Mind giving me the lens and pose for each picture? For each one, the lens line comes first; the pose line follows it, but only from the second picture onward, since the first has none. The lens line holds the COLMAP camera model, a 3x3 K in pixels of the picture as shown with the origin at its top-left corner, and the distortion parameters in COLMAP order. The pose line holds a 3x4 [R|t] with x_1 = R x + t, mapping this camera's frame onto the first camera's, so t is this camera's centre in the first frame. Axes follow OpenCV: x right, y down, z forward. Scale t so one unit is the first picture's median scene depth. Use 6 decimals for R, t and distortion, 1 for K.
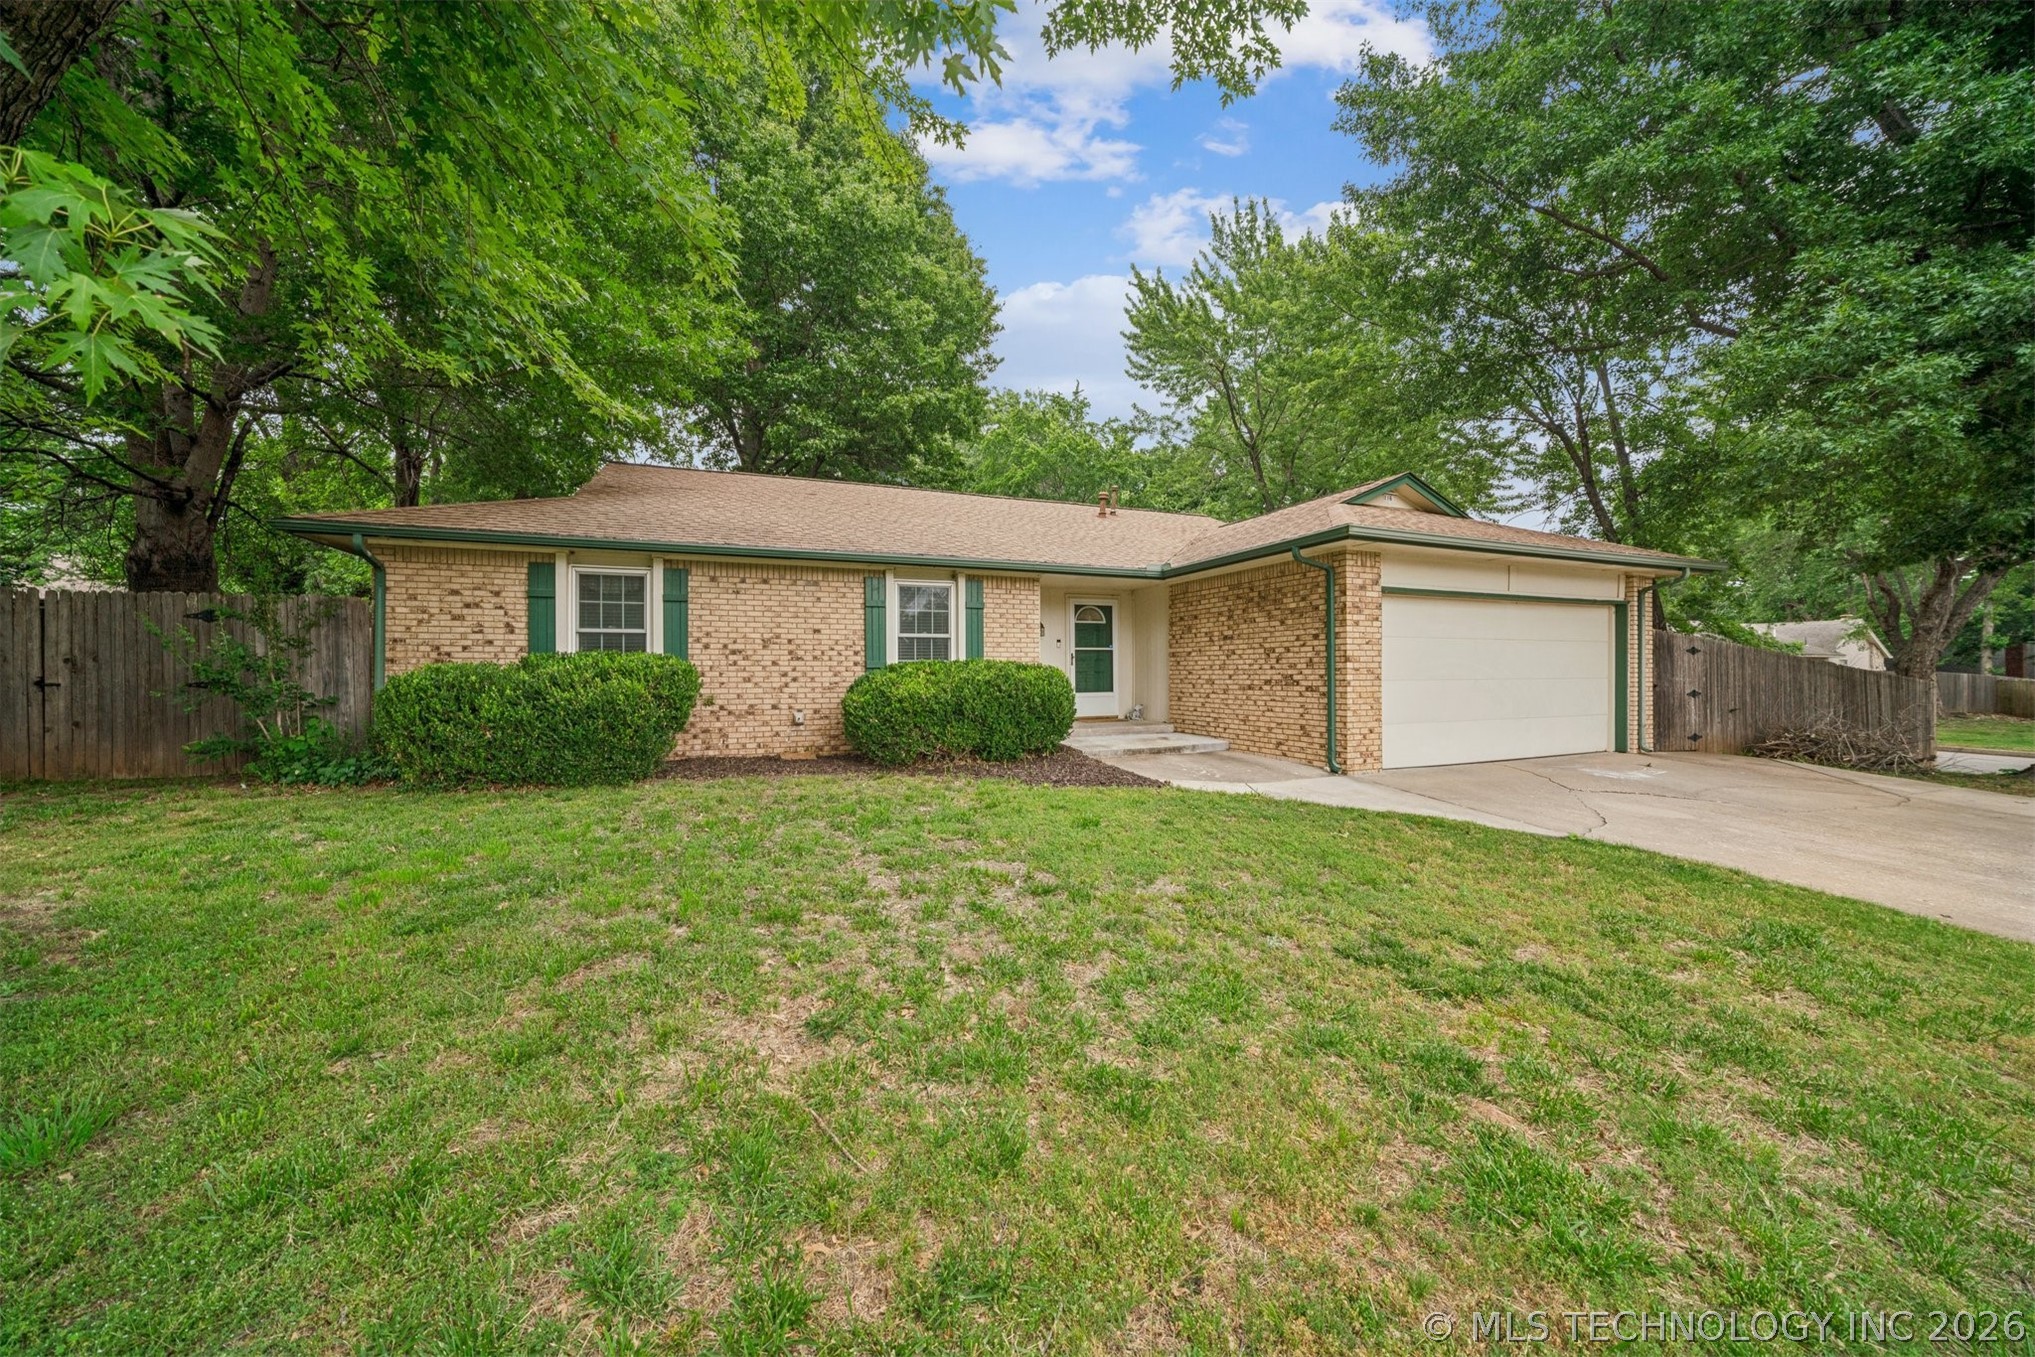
lens RADIAL K [[707.6, 0, 1008.5], [0, 707.6, 667.2], [0, 0, 1]] dist [-0.010688, 0.000428]
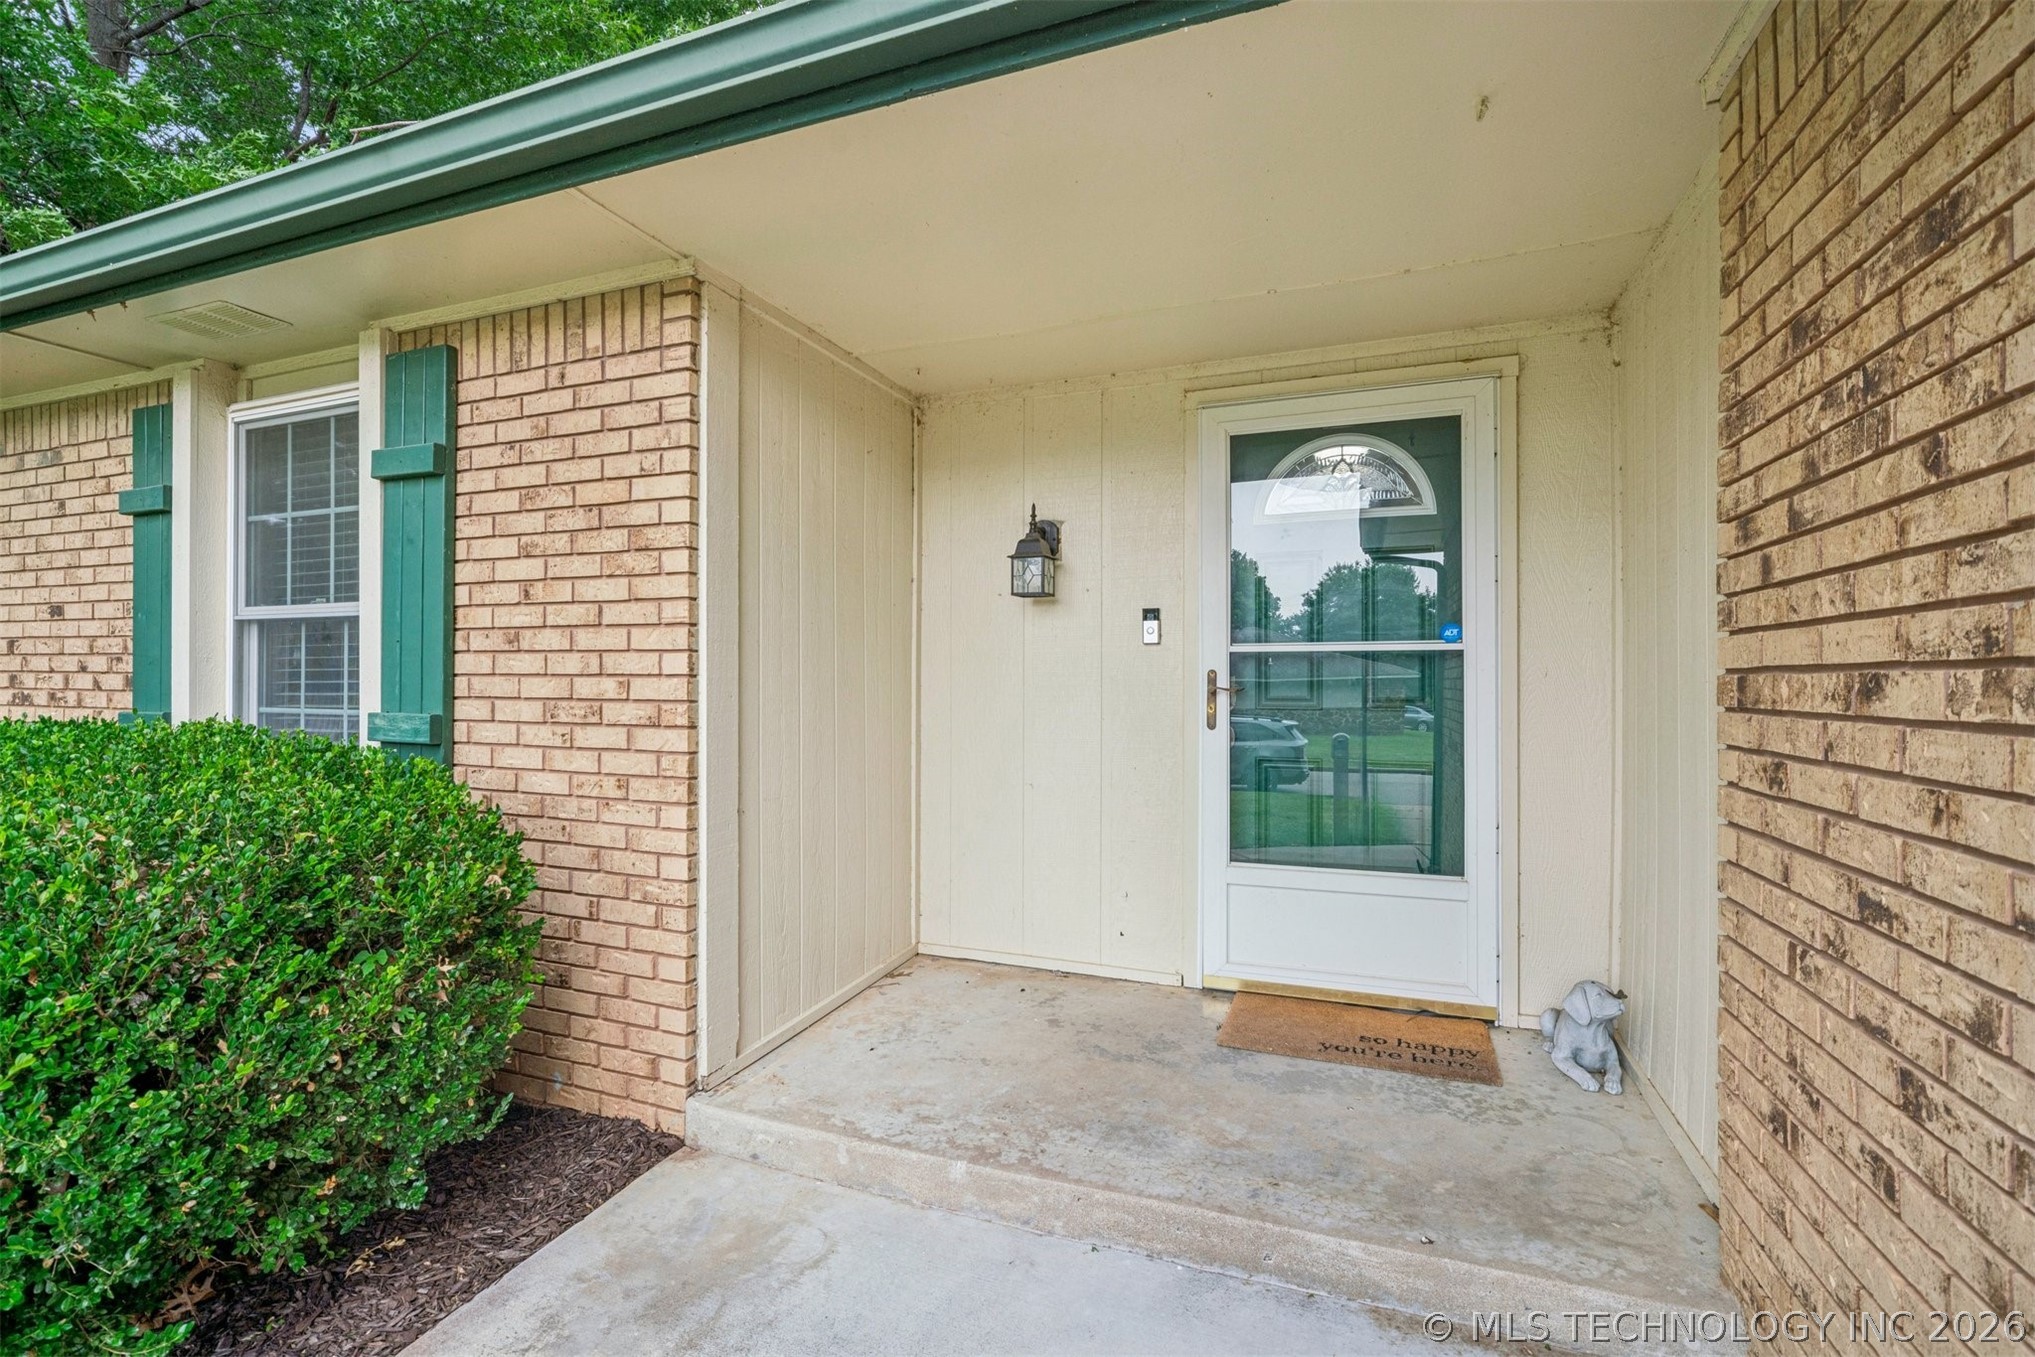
lens RADIAL K [[931.0, 0, 976.4], [0, 931.0, 676.0], [0, 0, 1]] dist [-0.004036, -0.000007]
pose [[0.717607, 0.001988, -0.696445, 0.310153], [-0.003113, 0.999995, -0.000353, -0.024650], [0.696441, 0.002421, 0.717610, 1.023204]]
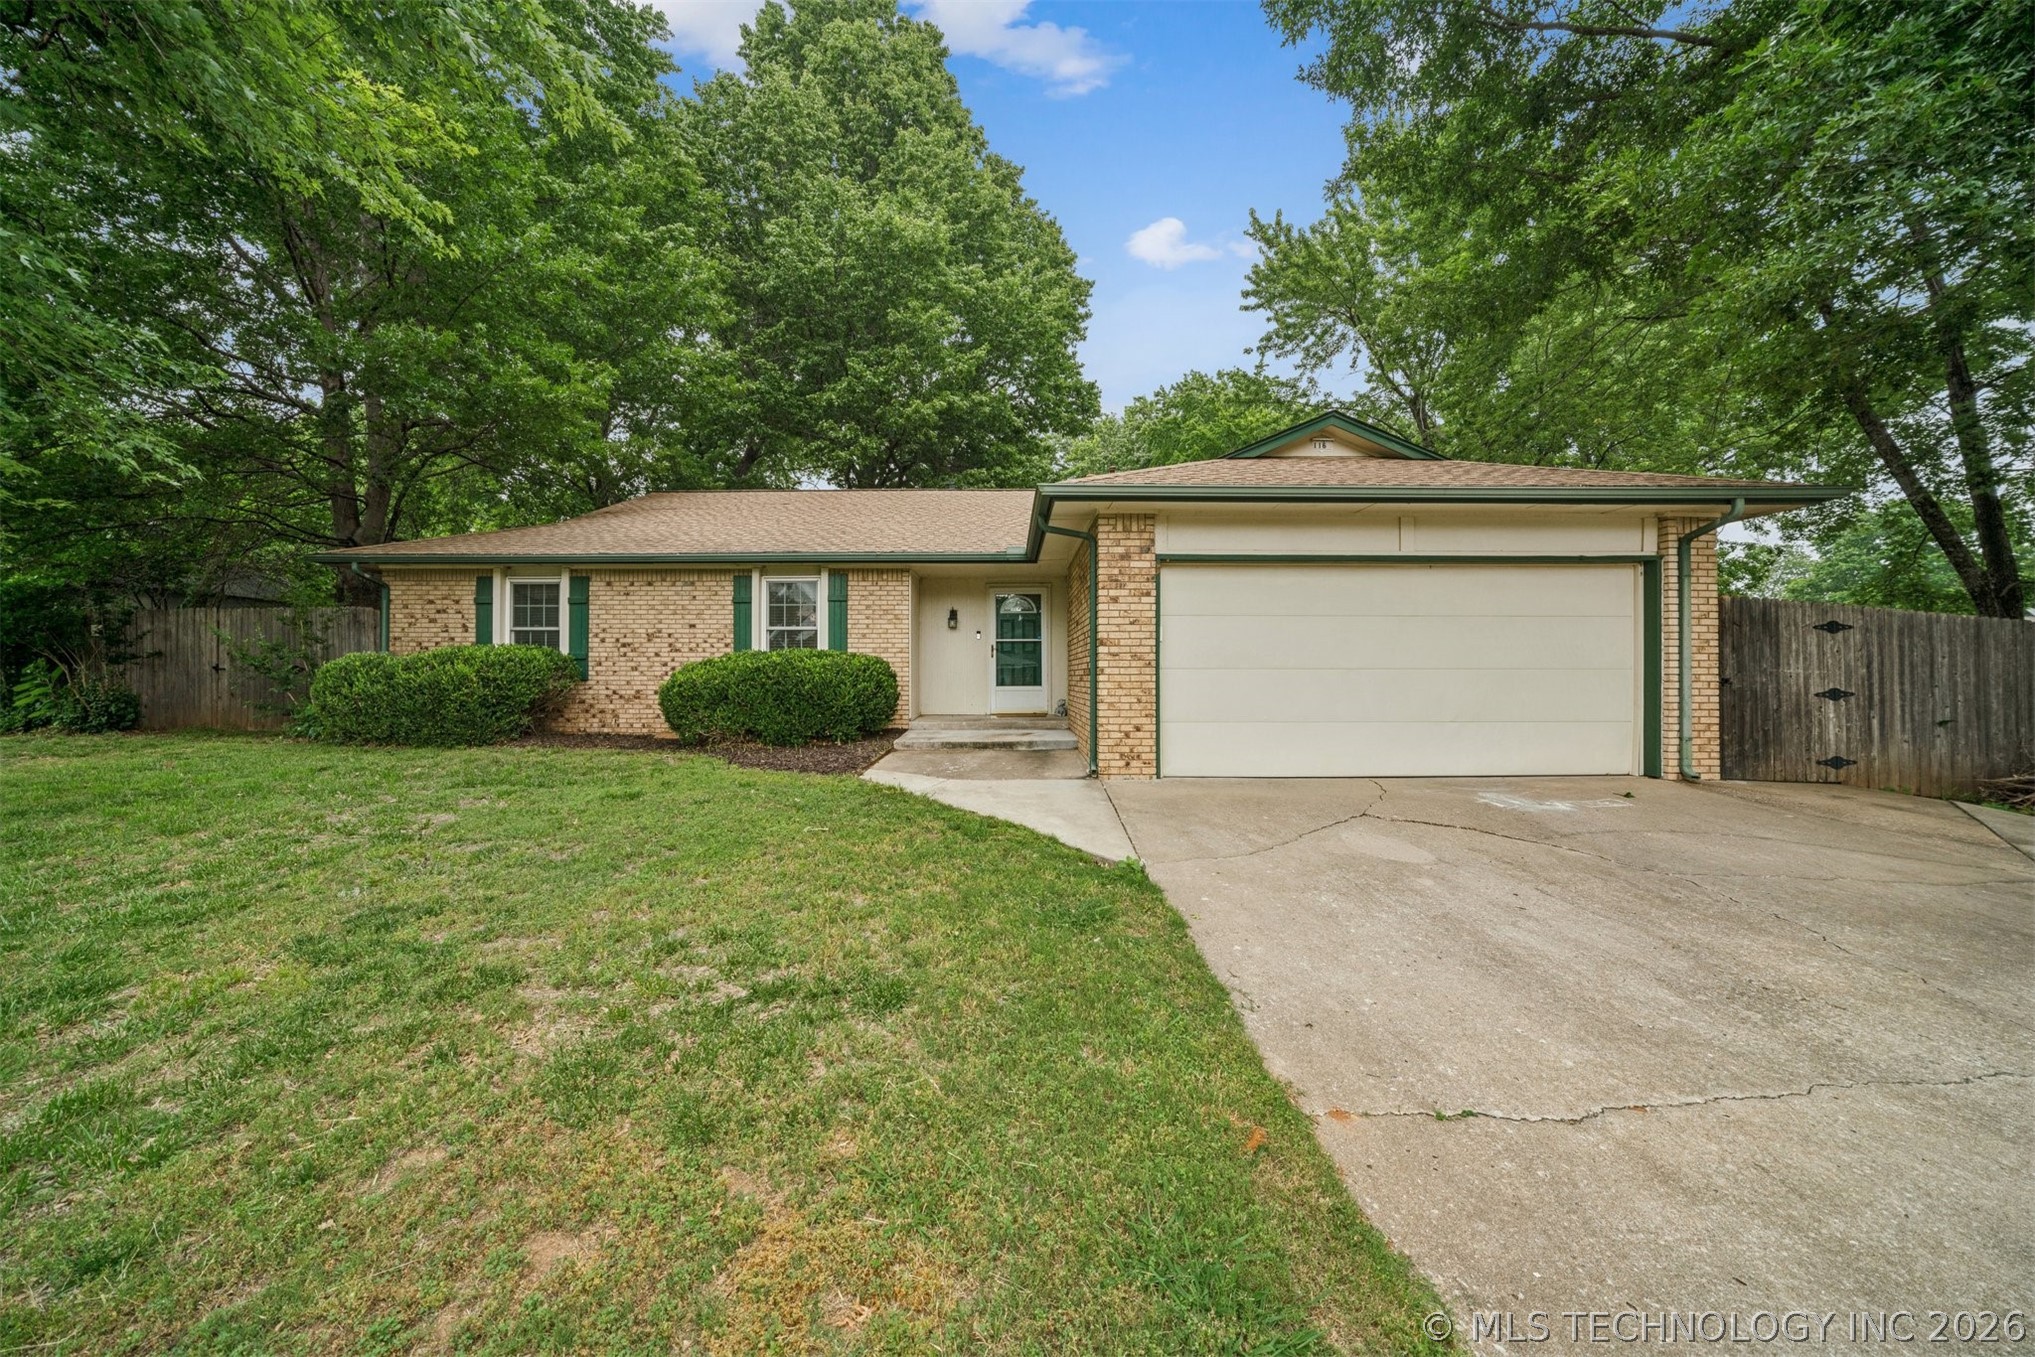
lens RADIAL K [[707.6, 0, 1008.5], [0, 707.6, 667.2], [0, 0, 1]] dist [-0.010688, 0.000428]
pose [[0.925600, -0.001675, -0.378500, 0.641634], [-0.000853, 0.999978, -0.006512, 0.022295], [0.378503, 0.006350, 0.925578, 0.155220]]
